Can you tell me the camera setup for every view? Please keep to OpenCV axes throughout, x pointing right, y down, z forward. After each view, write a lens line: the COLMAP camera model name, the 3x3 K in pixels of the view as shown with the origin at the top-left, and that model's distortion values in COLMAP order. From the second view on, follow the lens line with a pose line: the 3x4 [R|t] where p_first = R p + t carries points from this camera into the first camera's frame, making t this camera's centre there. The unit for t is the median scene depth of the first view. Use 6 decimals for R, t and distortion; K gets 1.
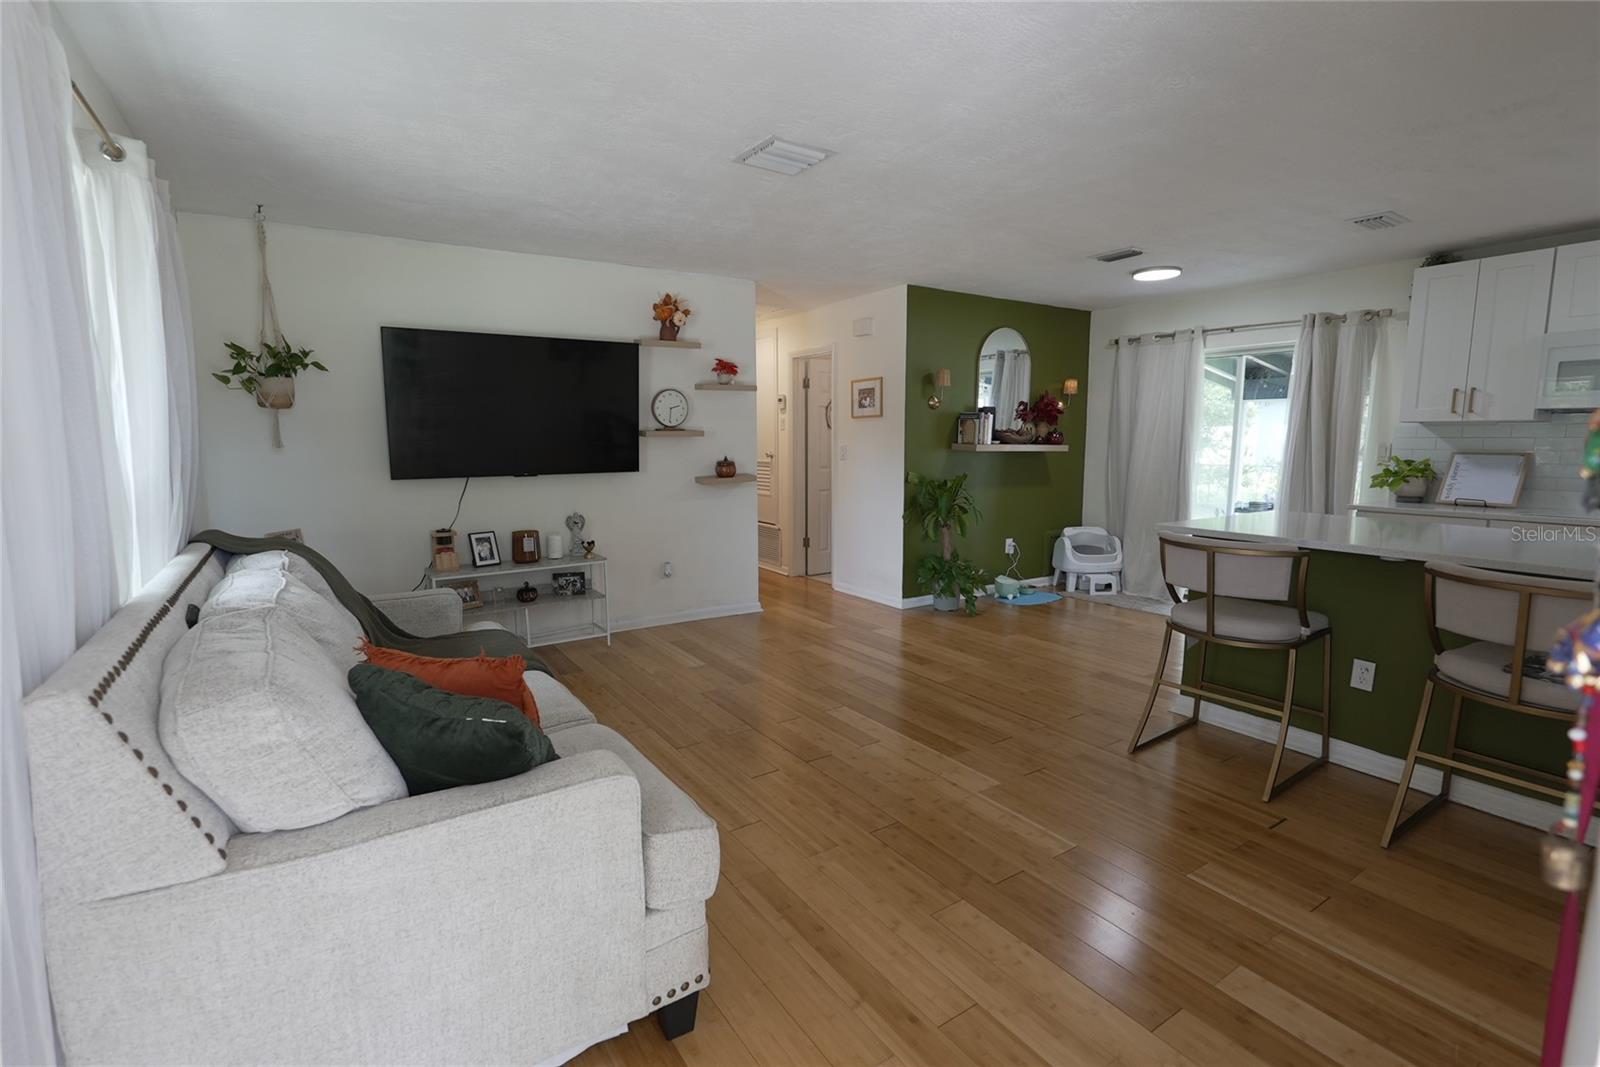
lens RADIAL K [[736.8, 0, 797.6], [0, 736.8, 531.3], [0, 0, 1]] dist [0.001148, -0.000270]
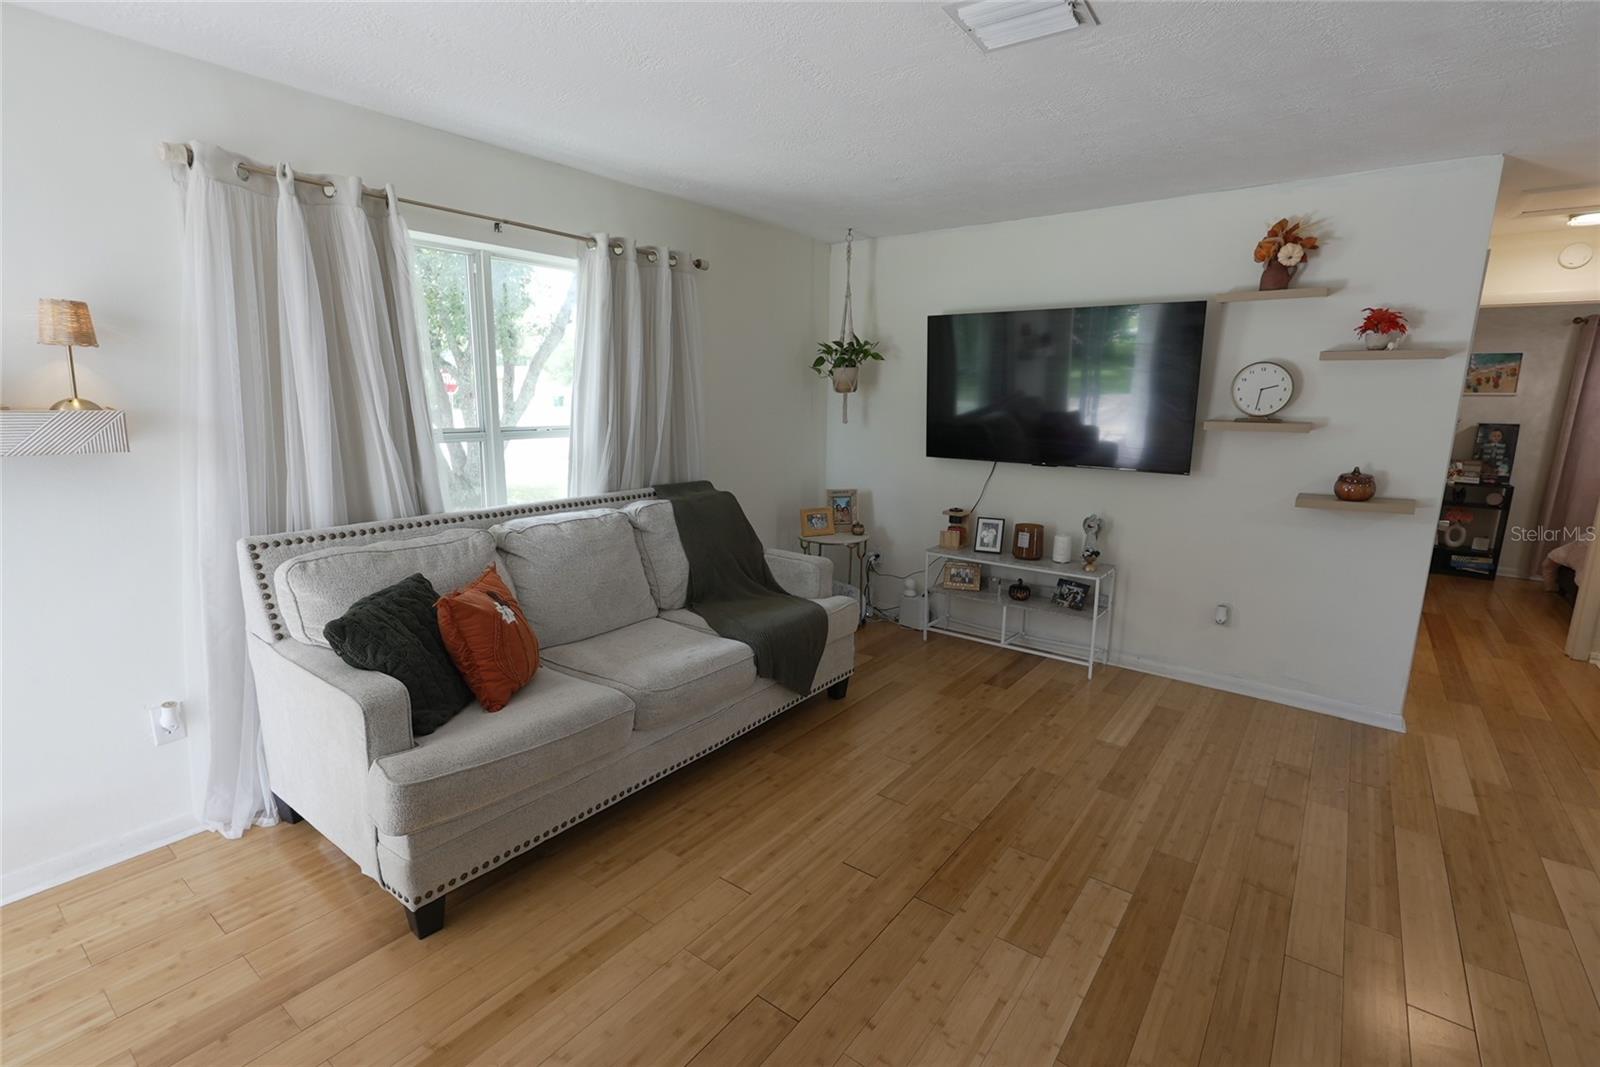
lens RADIAL K [[736.8, 0, 803.5], [0, 736.8, 537.0], [0, 0, 1]] dist [0.001148, -0.000270]
pose [[0.335158, 0.191309, -0.922535, 0.347246], [-0.139742, 0.978431, 0.152132, -0.077132], [0.931741, 0.077928, 0.354663, 0.366658]]
